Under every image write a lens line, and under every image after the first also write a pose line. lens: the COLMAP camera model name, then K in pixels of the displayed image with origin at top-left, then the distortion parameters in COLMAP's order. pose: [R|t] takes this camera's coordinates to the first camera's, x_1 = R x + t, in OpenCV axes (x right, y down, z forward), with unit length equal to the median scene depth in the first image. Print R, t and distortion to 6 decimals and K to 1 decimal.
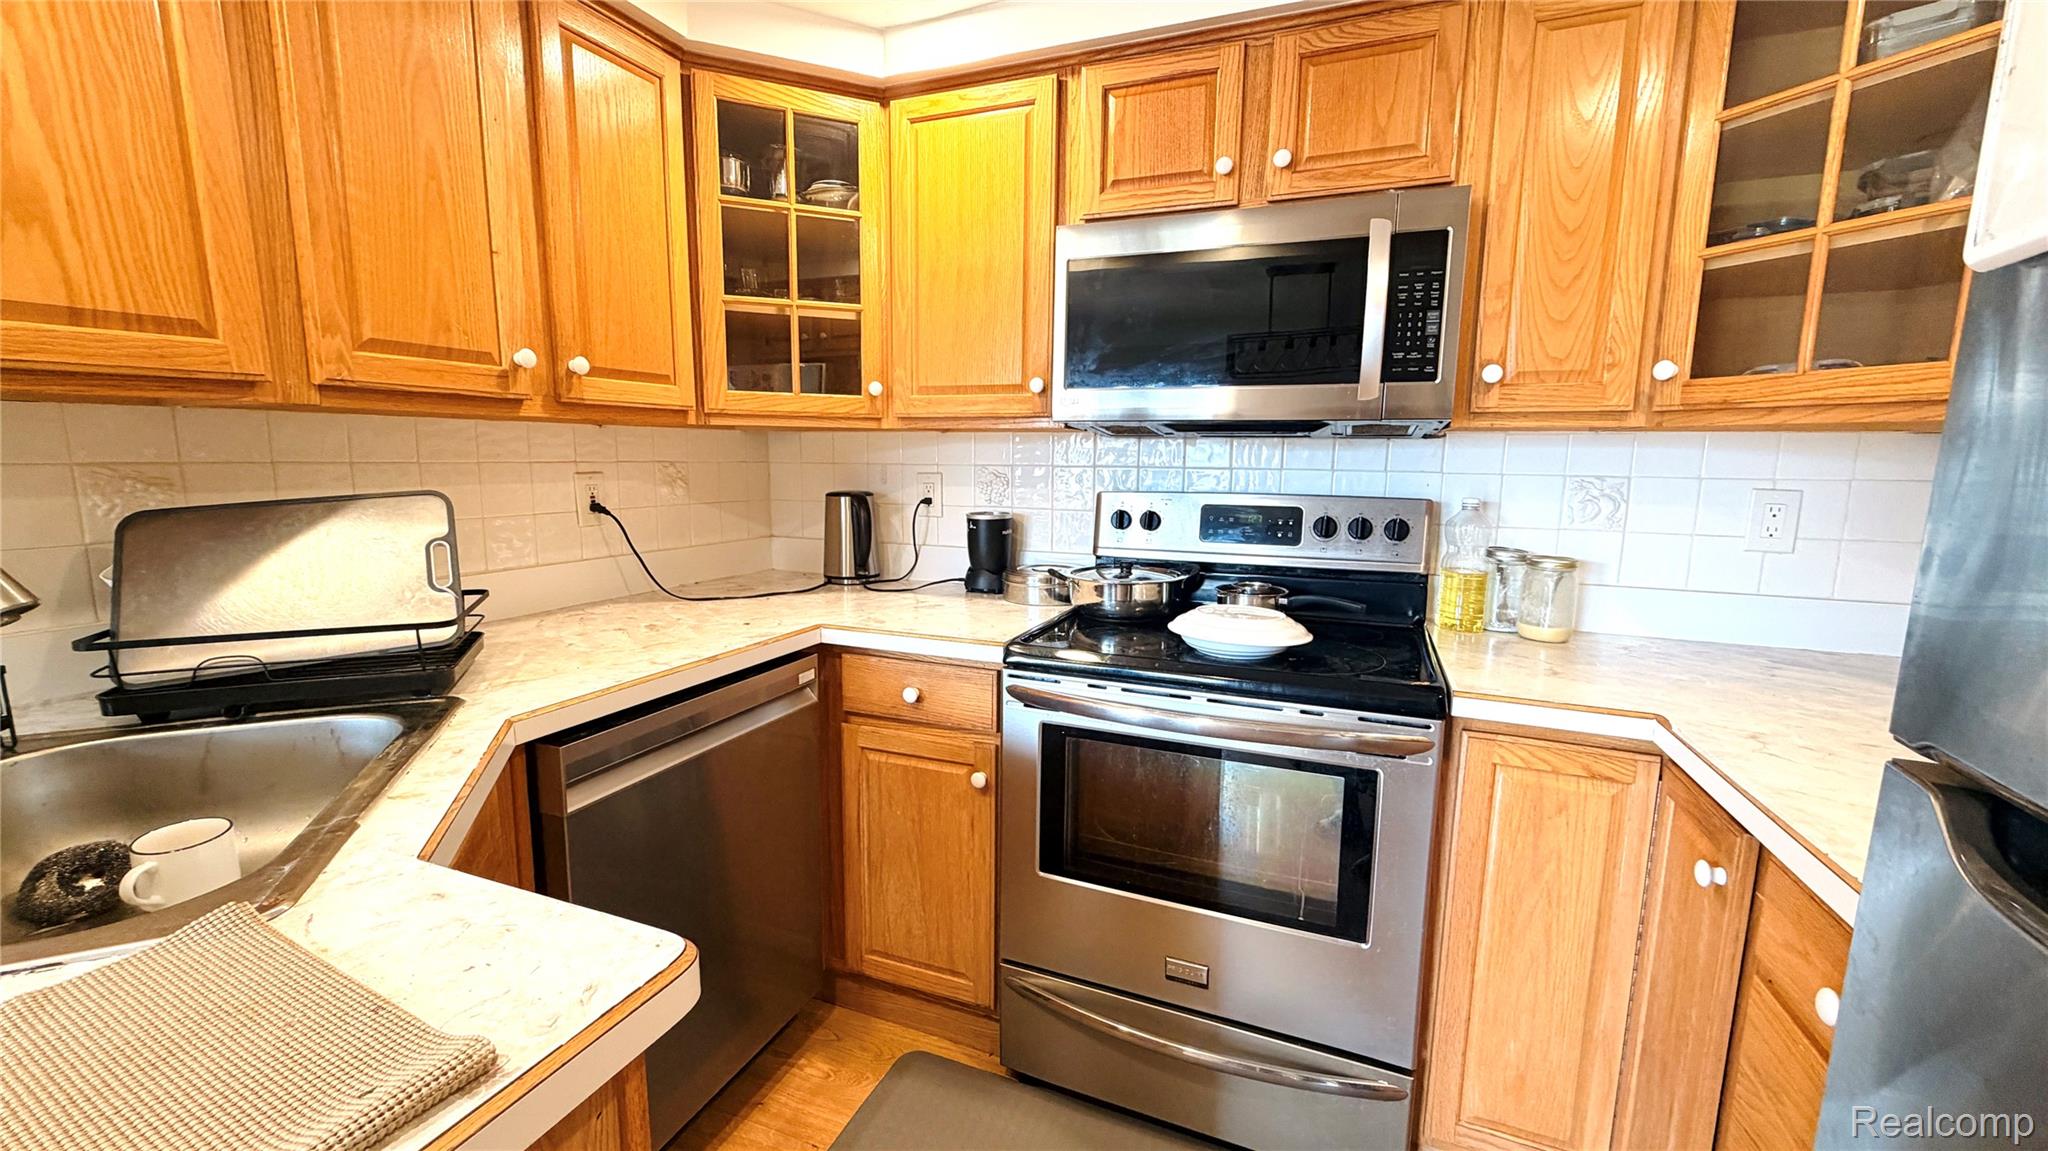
lens RADIAL K [[818.3, 0, 1016.5], [0, 818.3, 572.4], [0, 0, 1]] dist [-0.001144, 0.000250]
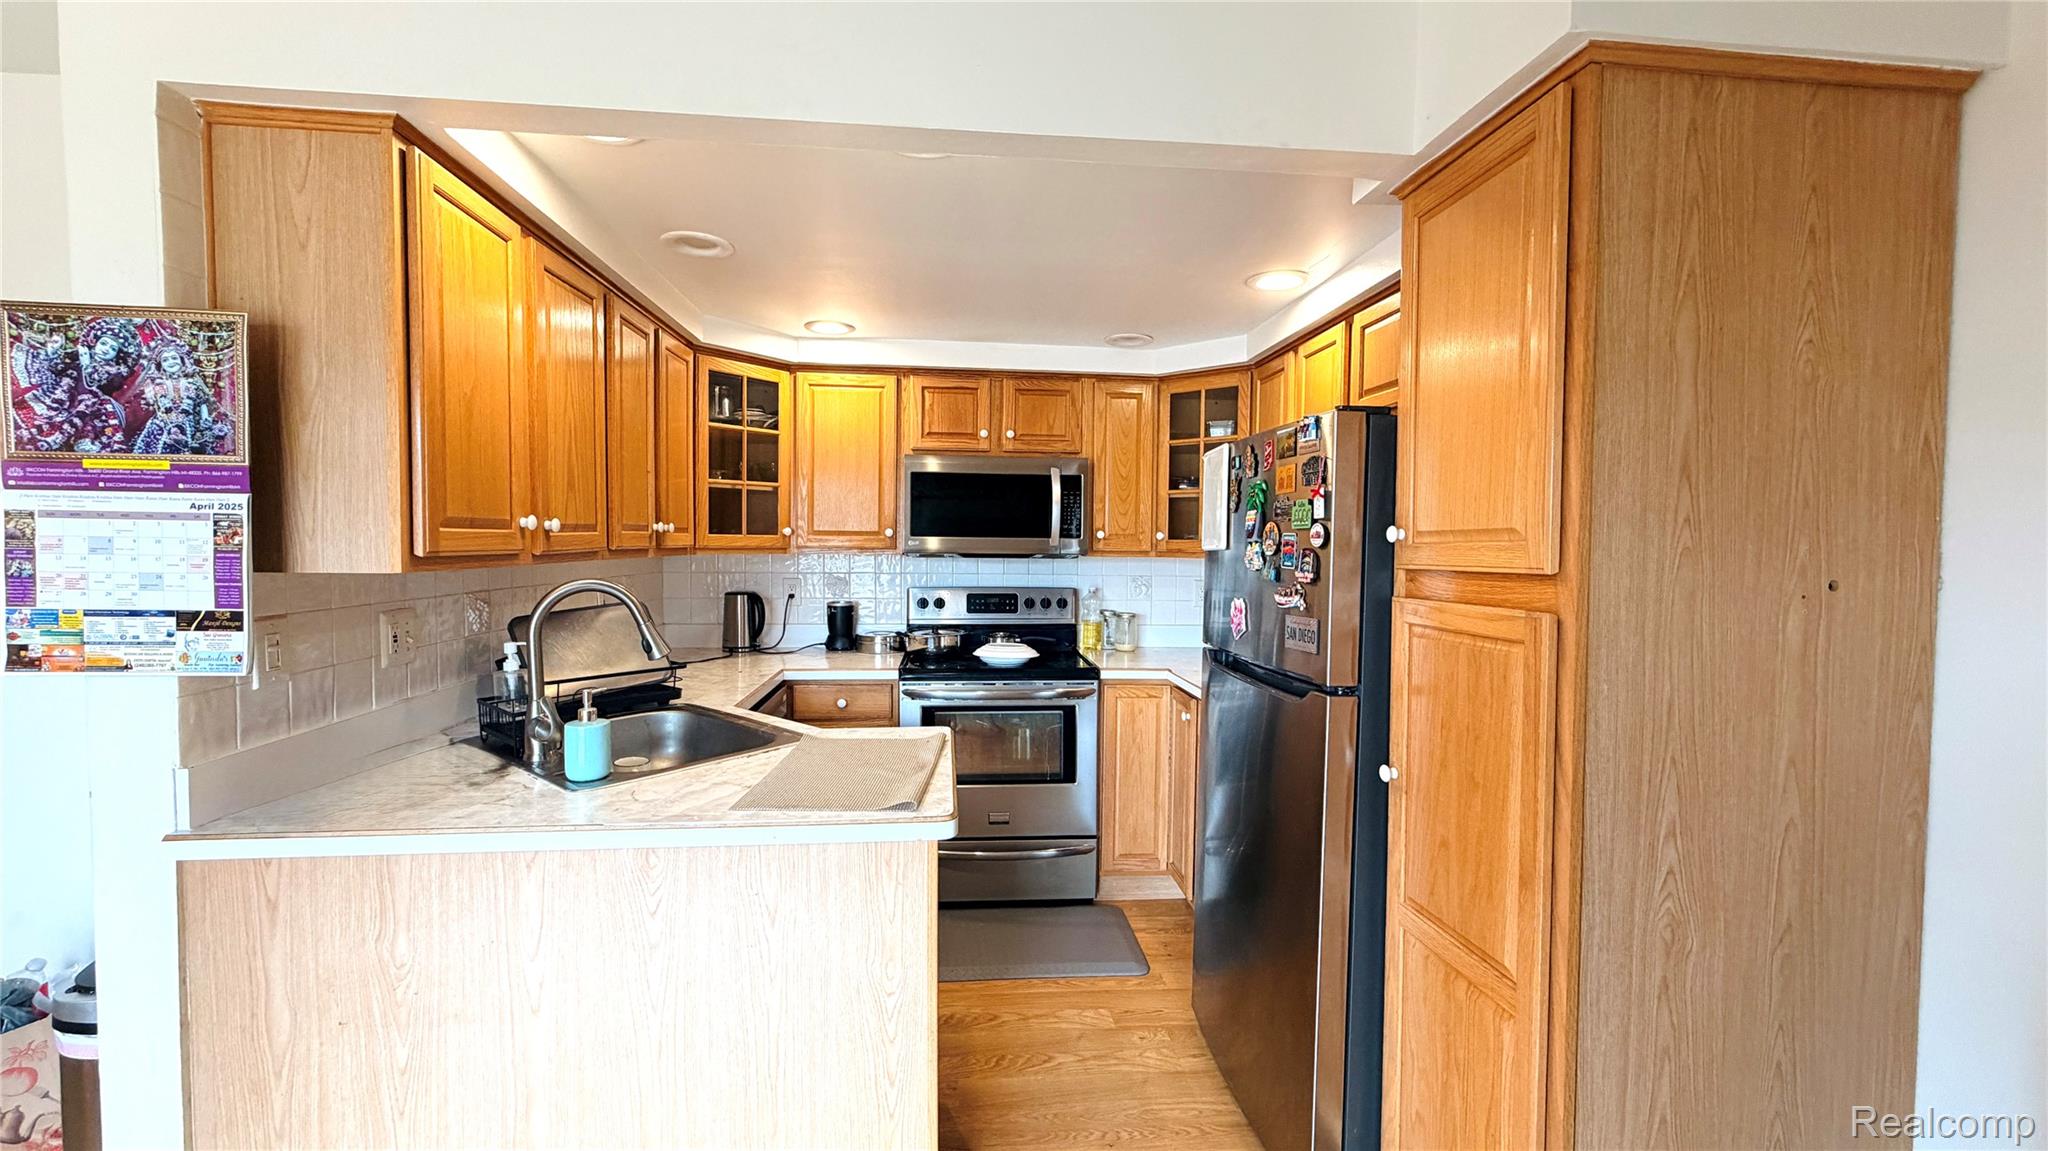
lens RADIAL K [[818.3, 0, 1019.3], [0, 818.3, 568.7], [0, 0, 1]] dist [-0.001144, 0.000250]
pose [[0.885735, -0.015266, 0.463940, -0.599936], [0.064866, 0.993723, -0.091141, 0.043100], [-0.459636, 0.110820, 0.881166, -0.795000]]
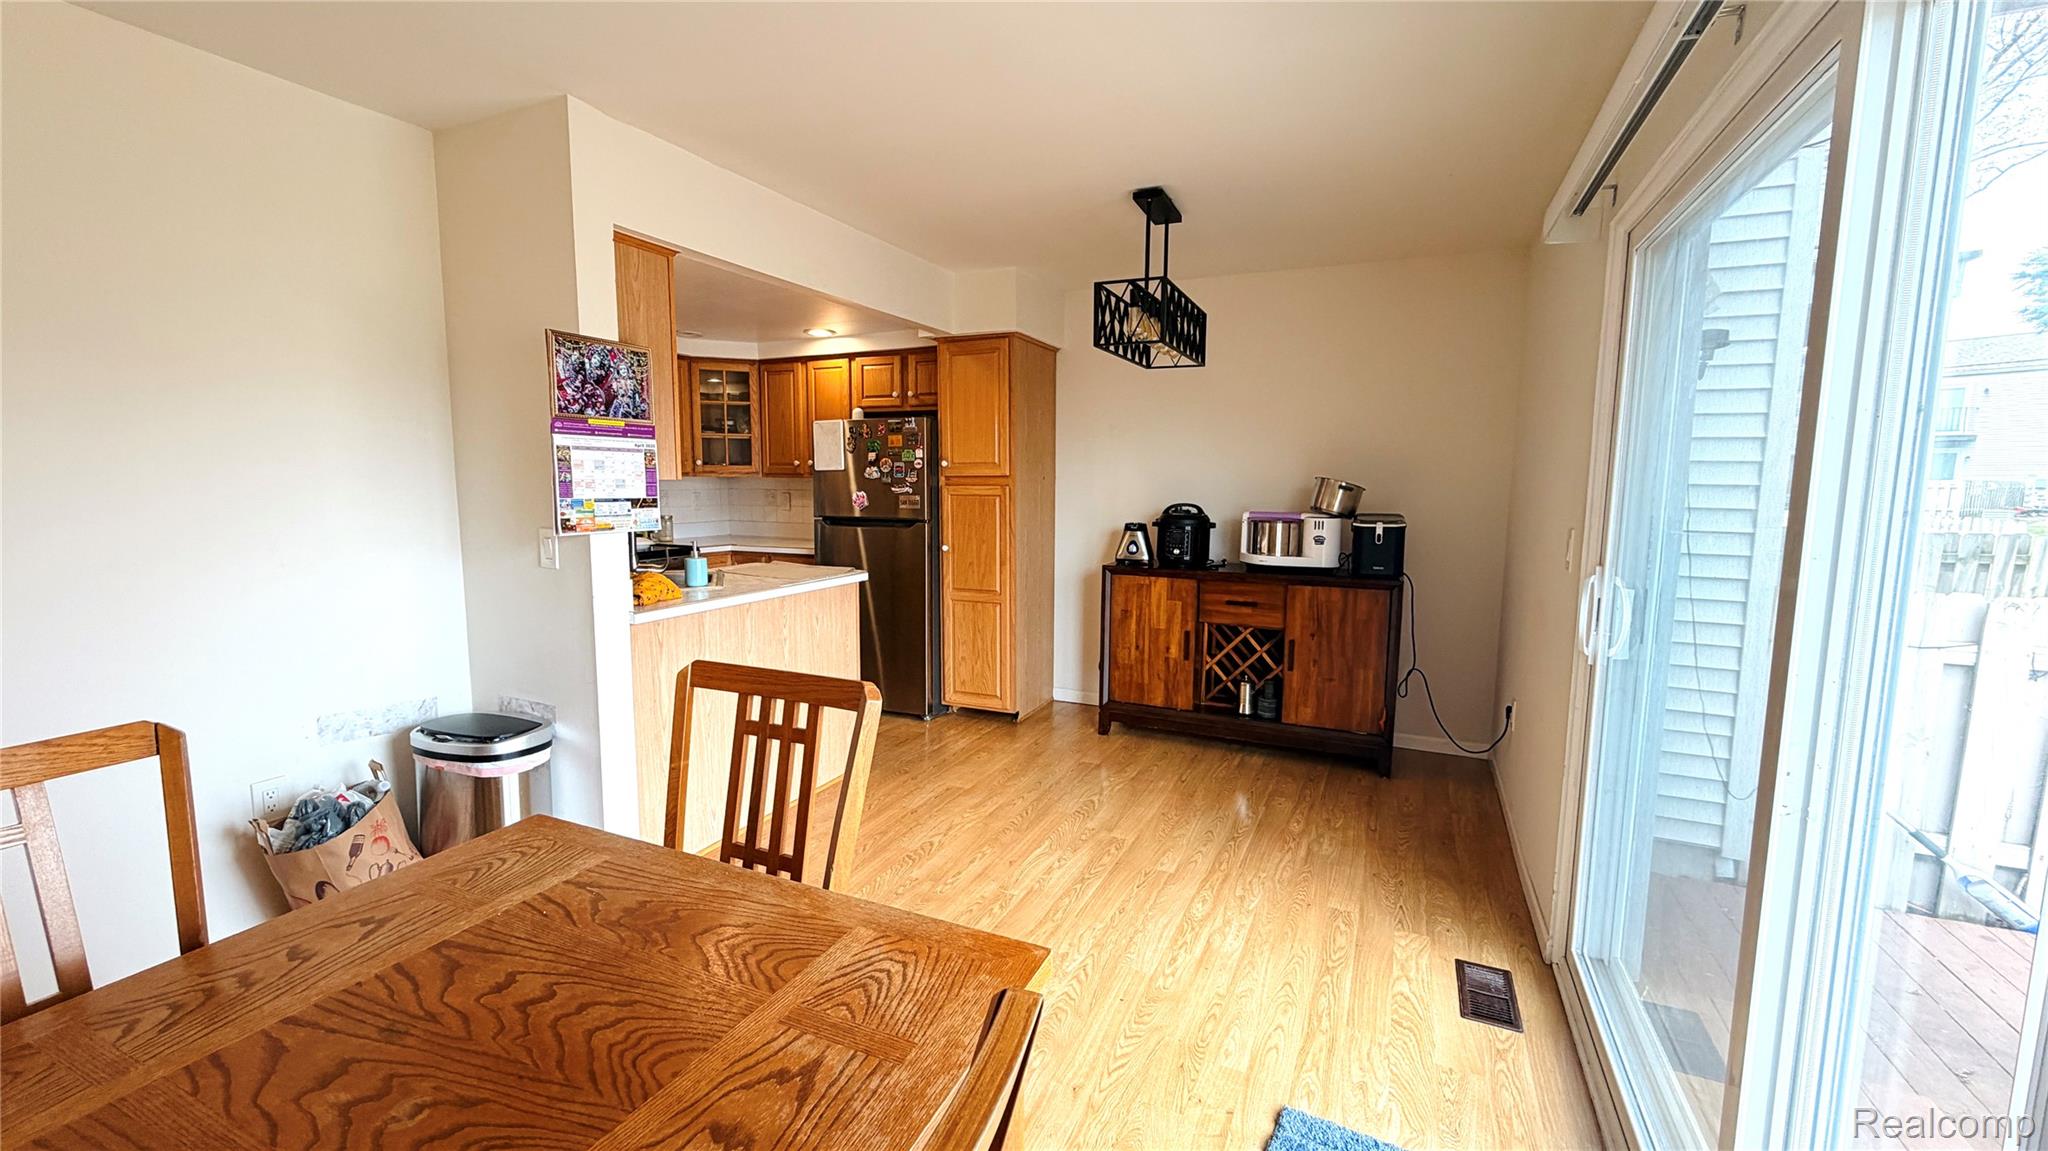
lens RADIAL K [[818.3, 0, 1027.0], [0, 818.3, 573.1], [0, 0, 1]] dist [-0.001144, 0.000250]
pose [[0.040677, -0.125126, 0.991307, -2.410985], [0.138065, 0.983314, 0.118451, 0.019445], [-0.989587, 0.132047, 0.057274, -0.551354]]
